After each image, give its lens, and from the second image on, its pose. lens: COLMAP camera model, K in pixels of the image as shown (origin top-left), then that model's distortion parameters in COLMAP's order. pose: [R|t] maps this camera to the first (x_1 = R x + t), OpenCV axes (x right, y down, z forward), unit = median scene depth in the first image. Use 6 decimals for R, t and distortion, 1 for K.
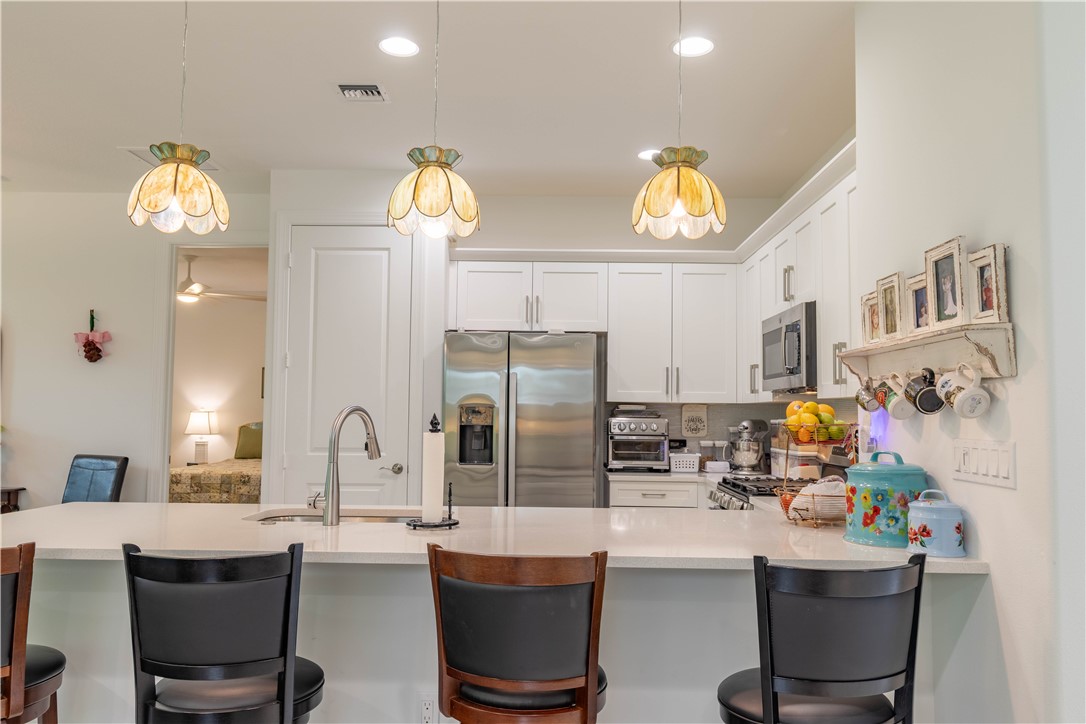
lens RADIAL K [[794.2, 0, 543.7], [0, 794.2, 369.8], [0, 0, 1]] dist [0.013512, -0.006238]
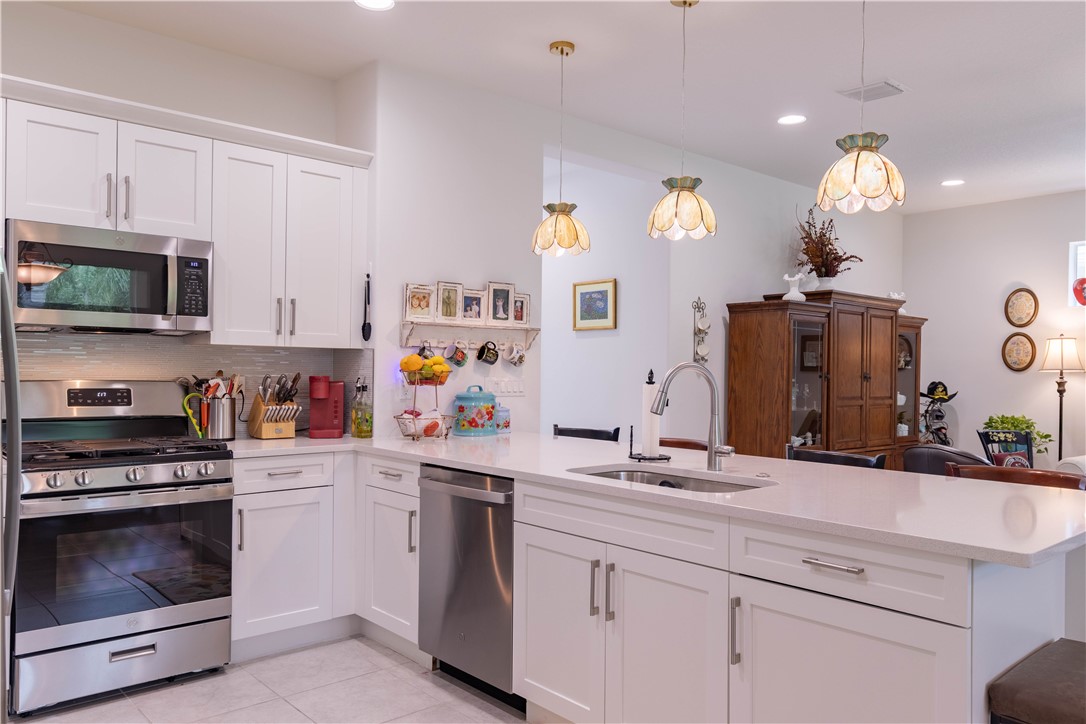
lens RADIAL K [[794.2, 0, 543.7], [0, 794.2, 369.8], [0, 0, 1]] dist [0.013512, -0.006238]
pose [[-0.676089, -0.019297, 0.736568, -0.640609], [-0.060582, 0.997728, -0.029469, 0.070983], [-0.734326, -0.064546, -0.675722, 1.346931]]
